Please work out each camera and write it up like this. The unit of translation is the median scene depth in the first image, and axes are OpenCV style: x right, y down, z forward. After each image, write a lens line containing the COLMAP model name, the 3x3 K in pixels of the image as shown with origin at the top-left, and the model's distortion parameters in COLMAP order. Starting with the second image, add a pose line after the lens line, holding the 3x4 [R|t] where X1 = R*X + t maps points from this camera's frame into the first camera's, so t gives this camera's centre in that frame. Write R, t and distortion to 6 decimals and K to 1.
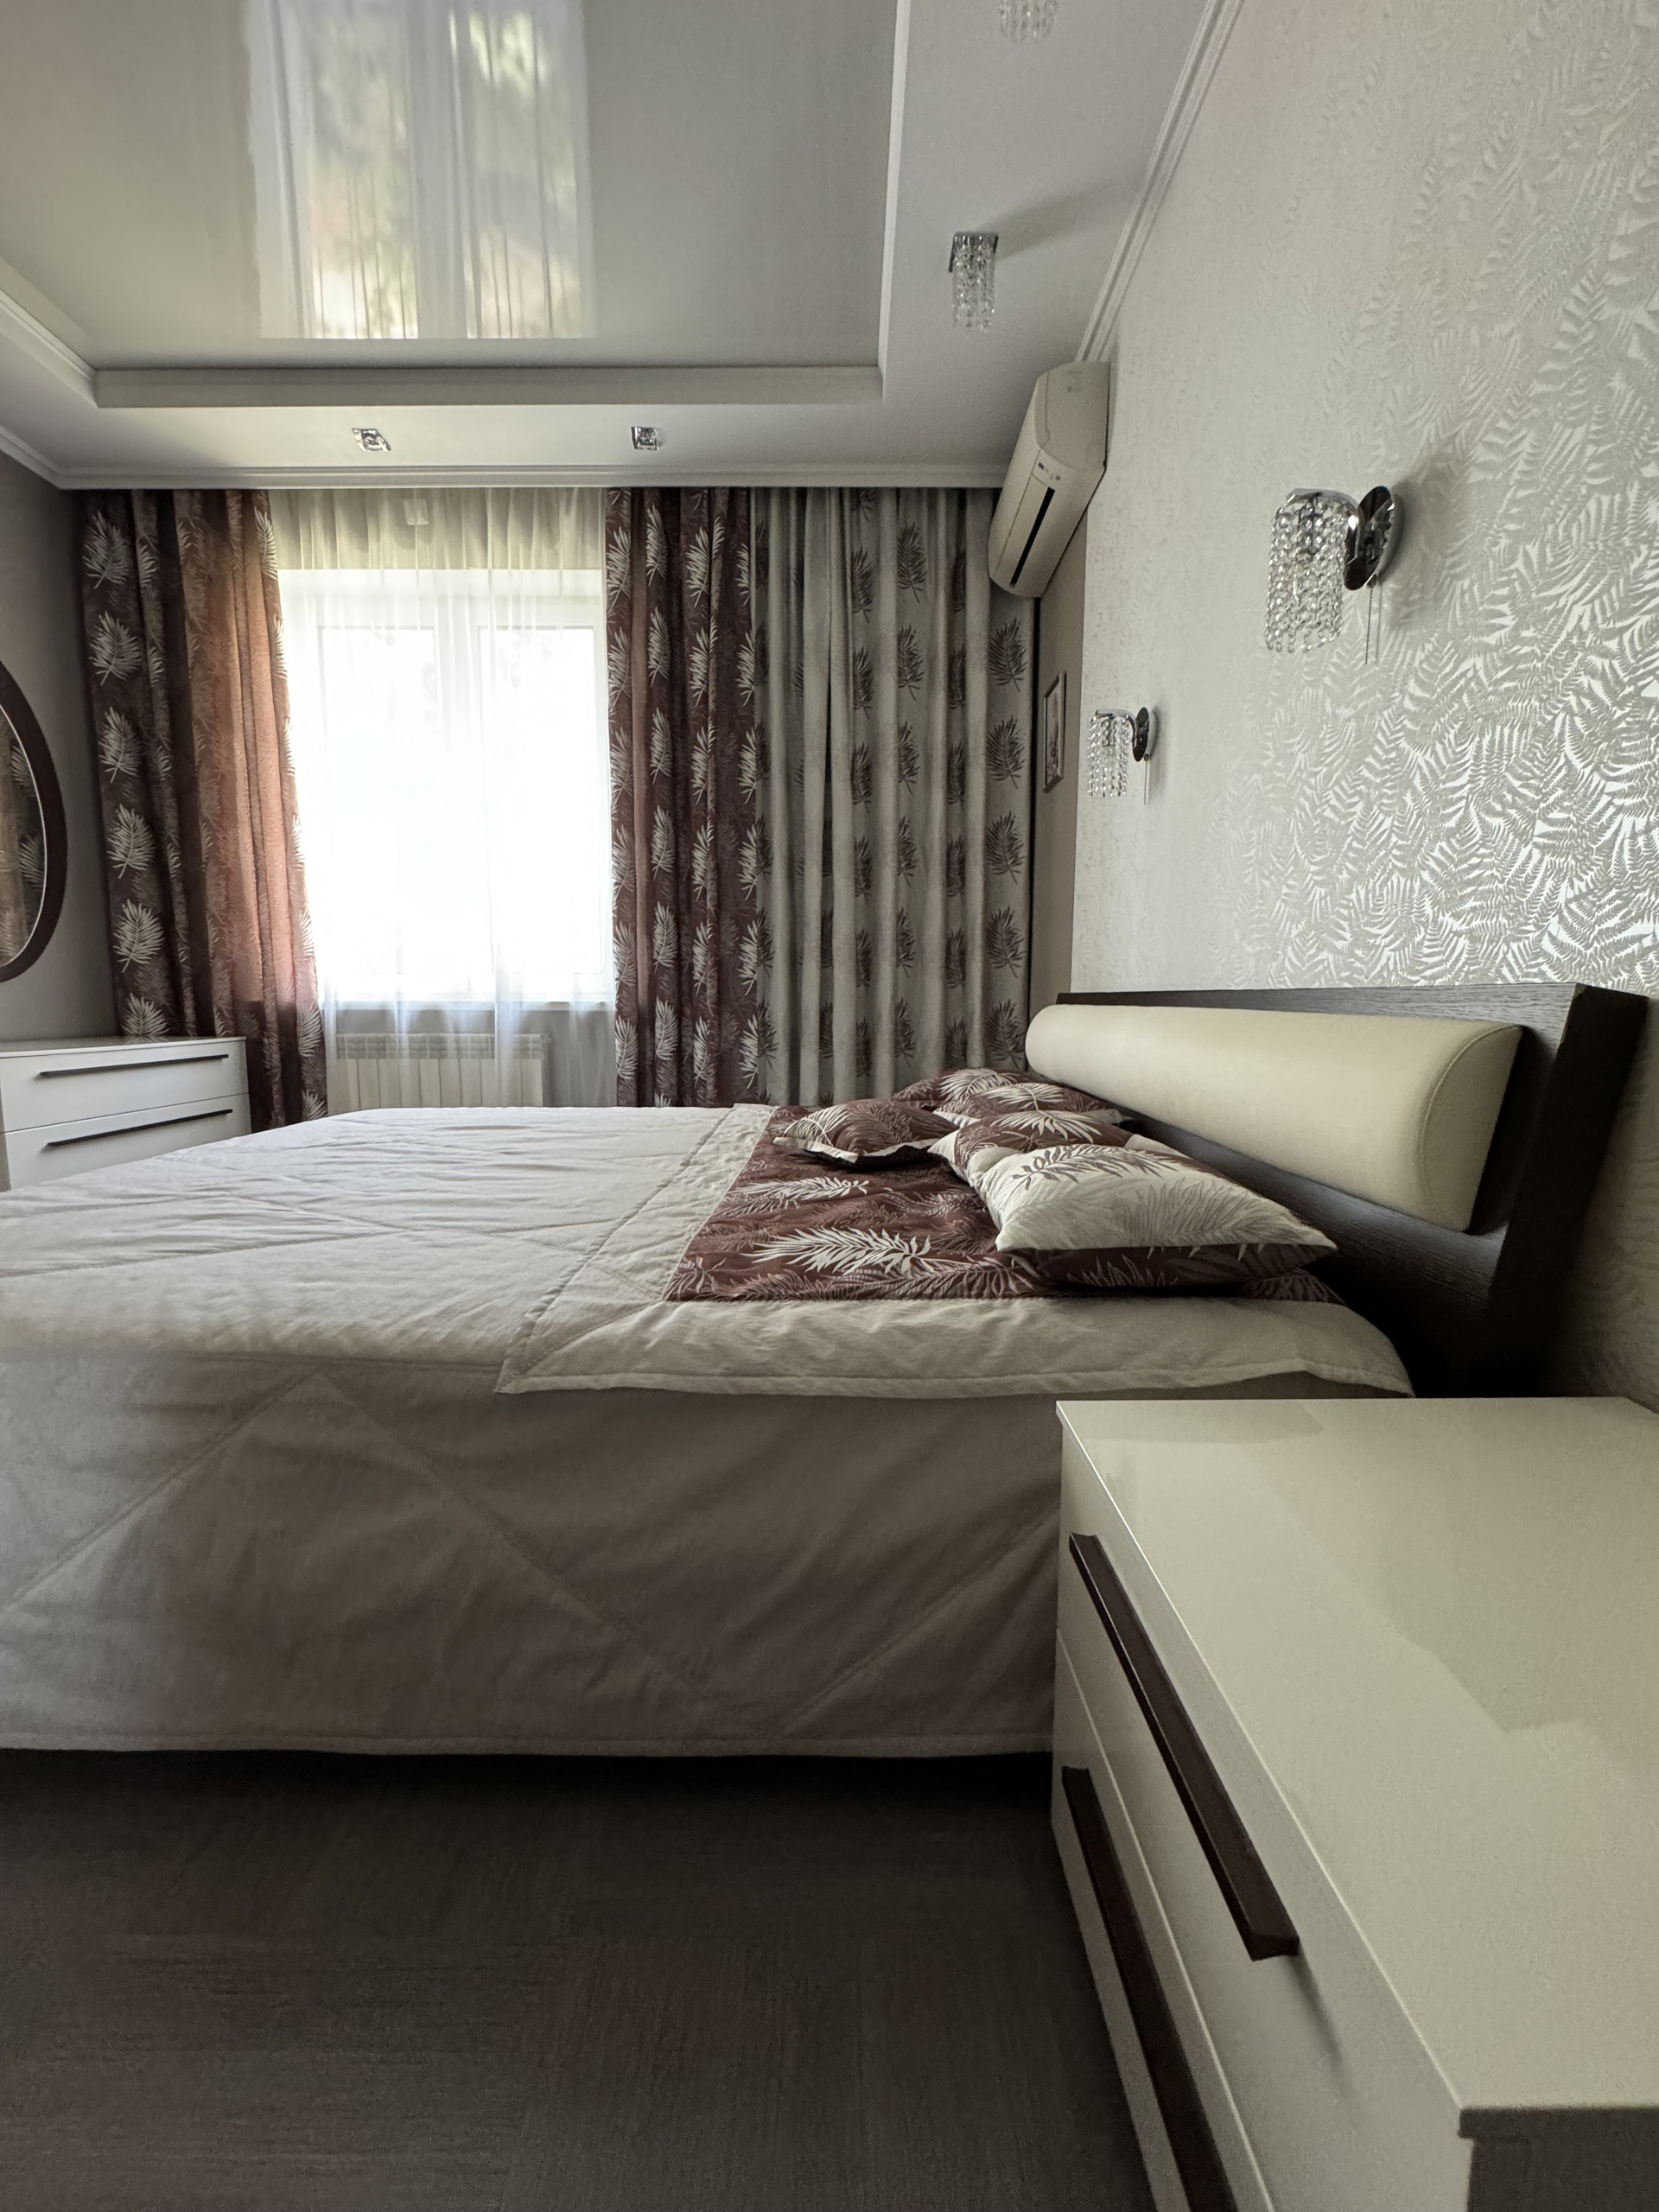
lens RADIAL K [[884.2, 0, 840.1], [0, 884.2, 1102.3], [0, 0, 1]] dist [0.009281, 0.000530]
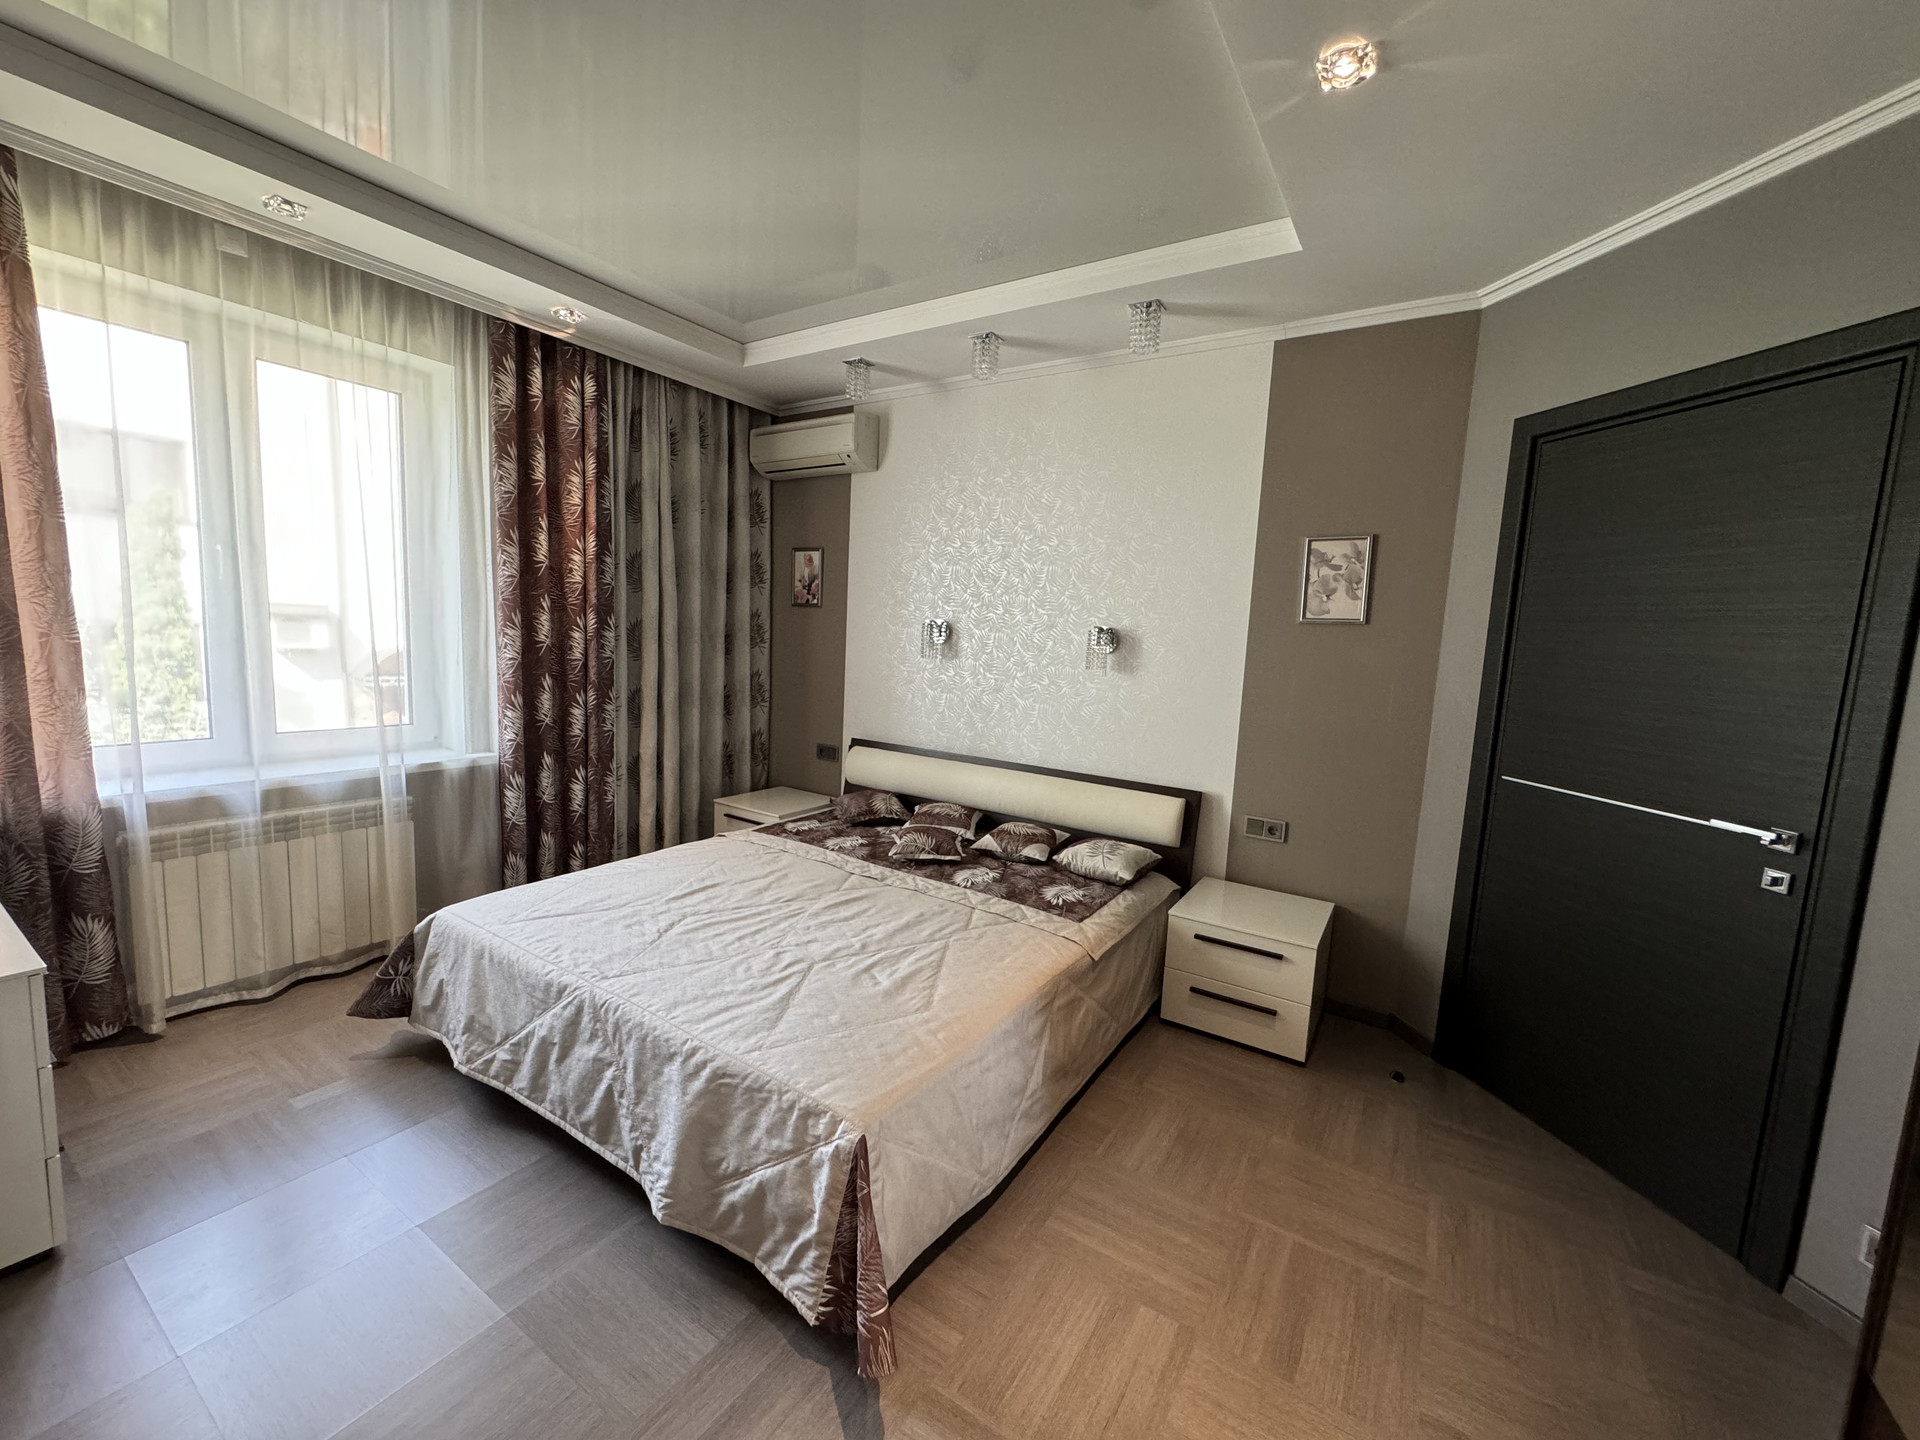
lens RADIAL K [[767.5, 0, 964.4], [0, 767.5, 723.6], [0, 0, 1]] dist [0.009281, 0.000530]
pose [[0.557561, -0.069371, 0.827233, -0.750369], [0.051325, 0.997477, 0.049054, -0.179259], [-0.828548, 0.015107, 0.559714, -0.050225]]
